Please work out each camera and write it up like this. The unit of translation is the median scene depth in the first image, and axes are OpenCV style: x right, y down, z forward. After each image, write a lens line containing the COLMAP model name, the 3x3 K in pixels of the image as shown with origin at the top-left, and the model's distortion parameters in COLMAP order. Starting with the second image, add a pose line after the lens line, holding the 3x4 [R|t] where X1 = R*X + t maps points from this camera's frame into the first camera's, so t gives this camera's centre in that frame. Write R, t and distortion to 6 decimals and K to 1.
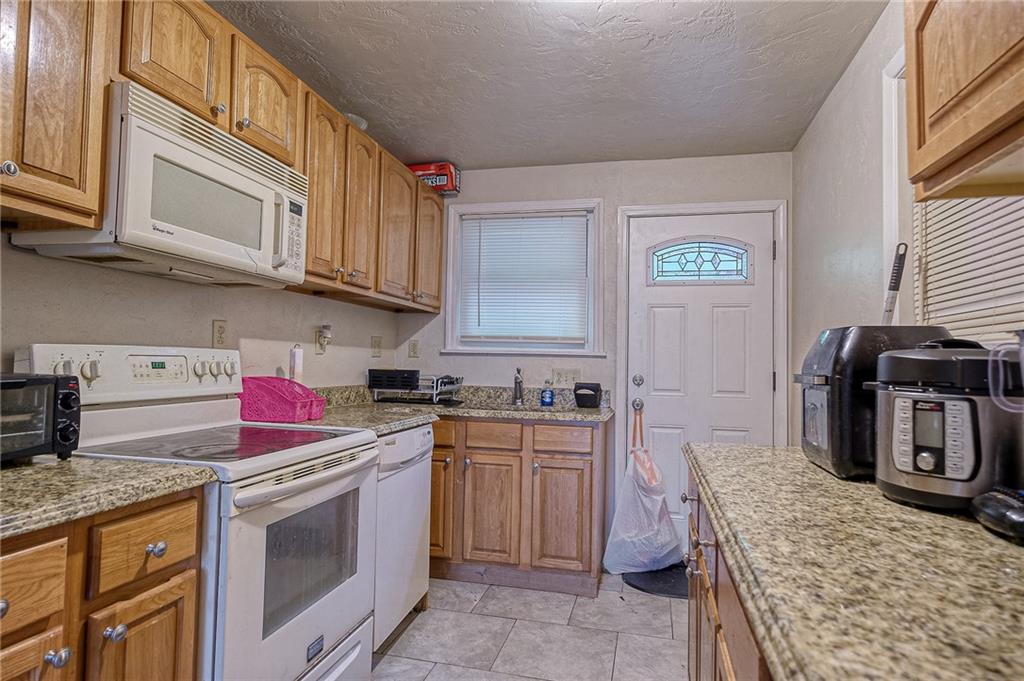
lens RADIAL K [[569.4, 0, 513.0], [0, 569.4, 338.0], [0, 0, 1]] dist [0.003557, 0.000450]
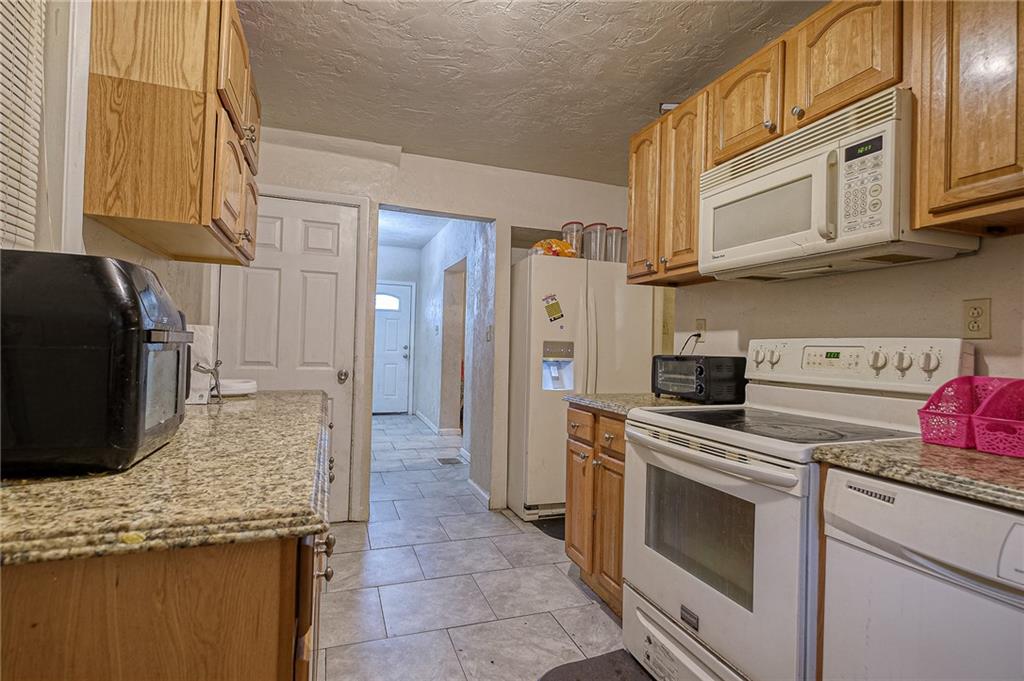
lens RADIAL K [[498.5, 0, 511.2], [0, 498.5, 342.3], [0, 0, 1]] dist [-0.000927, -0.000059]
pose [[-0.825073, -0.046746, -0.563089, 0.434853], [-0.016630, 0.998149, -0.058497, 0.092038], [0.564781, -0.038900, -0.824324, 1.482335]]
